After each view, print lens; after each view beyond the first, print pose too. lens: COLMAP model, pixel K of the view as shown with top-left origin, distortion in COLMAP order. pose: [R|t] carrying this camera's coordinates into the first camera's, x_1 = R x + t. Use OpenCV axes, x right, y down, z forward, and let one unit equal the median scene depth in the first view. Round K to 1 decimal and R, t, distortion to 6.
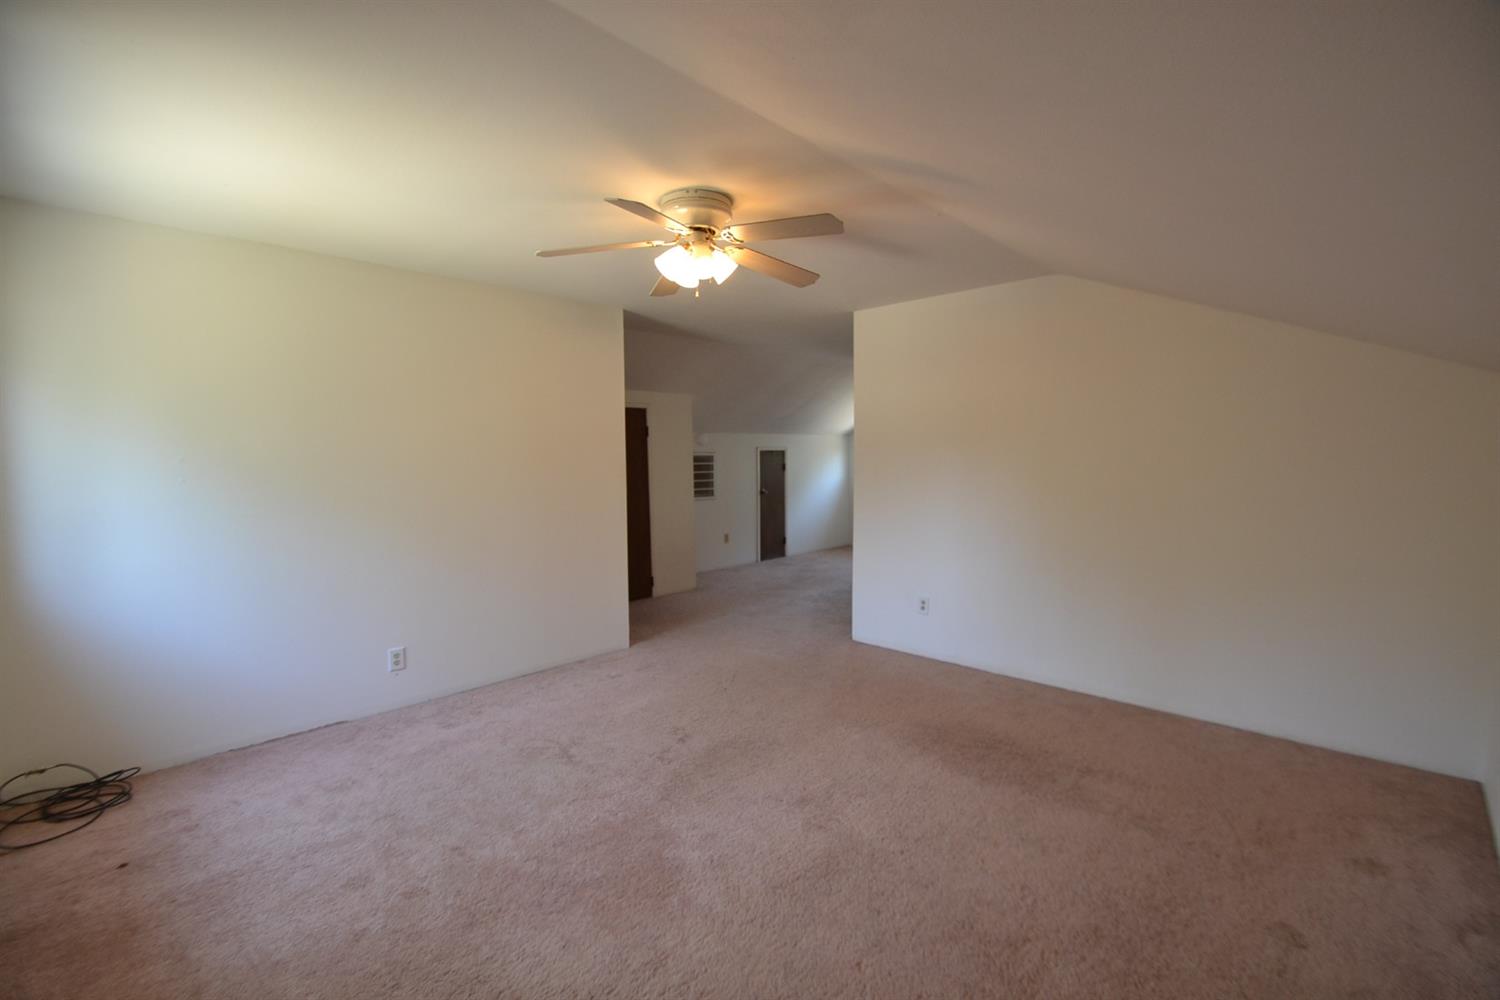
lens RADIAL K [[666.1, 0, 750.6], [0, 666.1, 515.3], [0, 0, 1]] dist [0.012144, -0.014774]
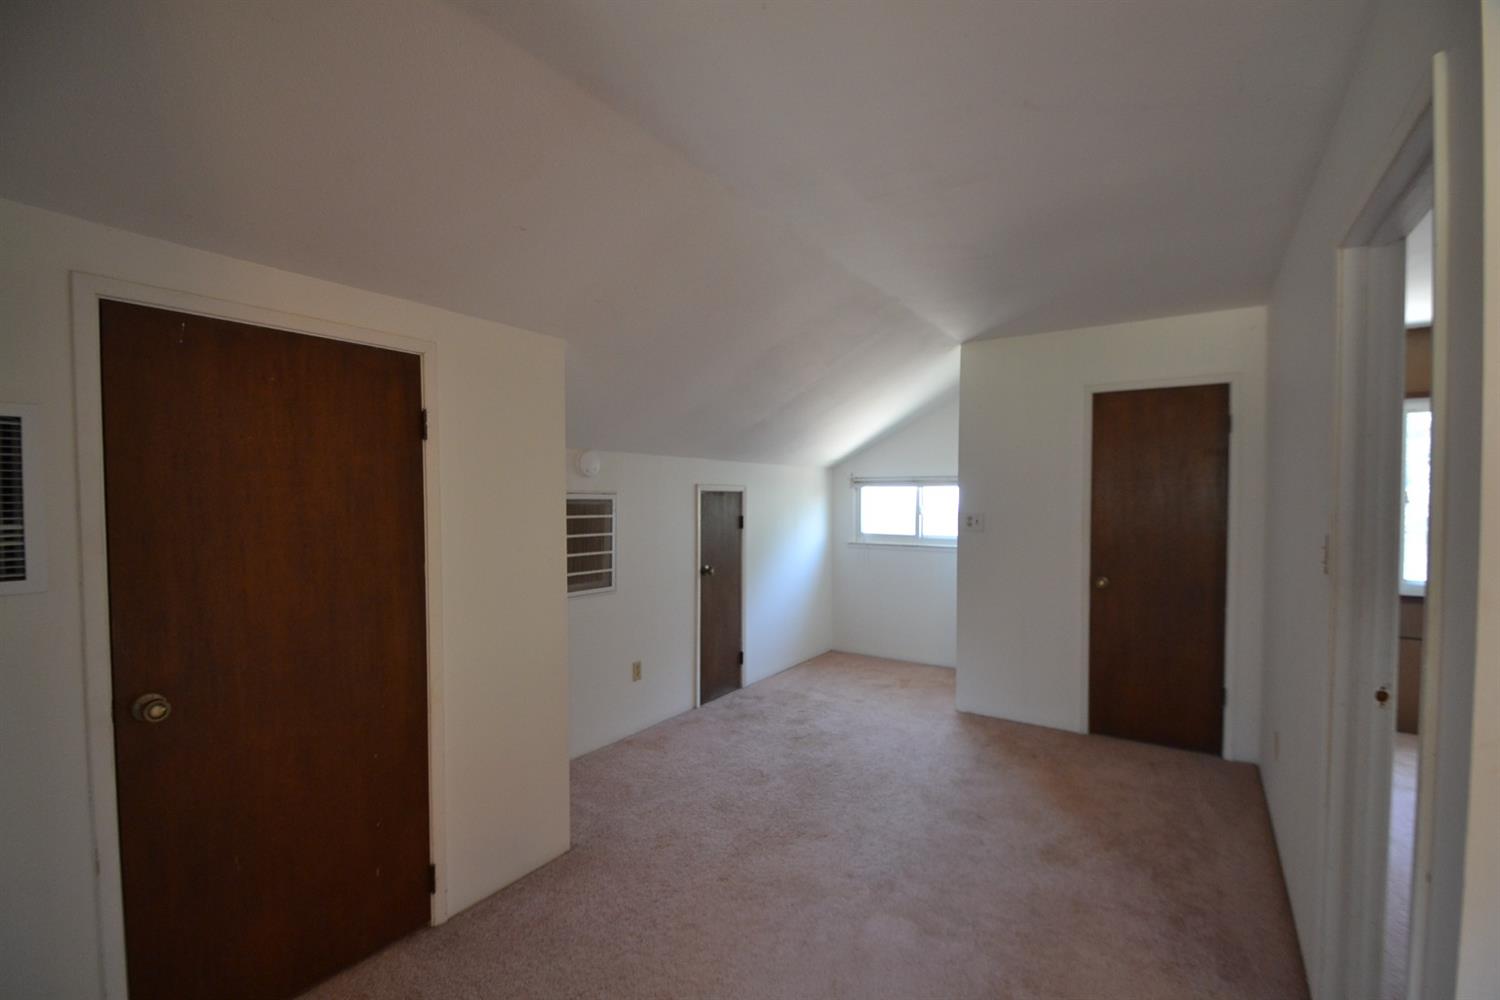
lens RADIAL K [[666.1, 0, 750.6], [0, 666.1, 515.3], [0, 0, 1]] dist [0.012144, -0.014774]
pose [[0.984402, -0.000570, 0.175934, -0.040970], [0.013635, 0.997234, -0.073062, -0.042360], [-0.175405, 0.074321, 0.981687, 0.515784]]
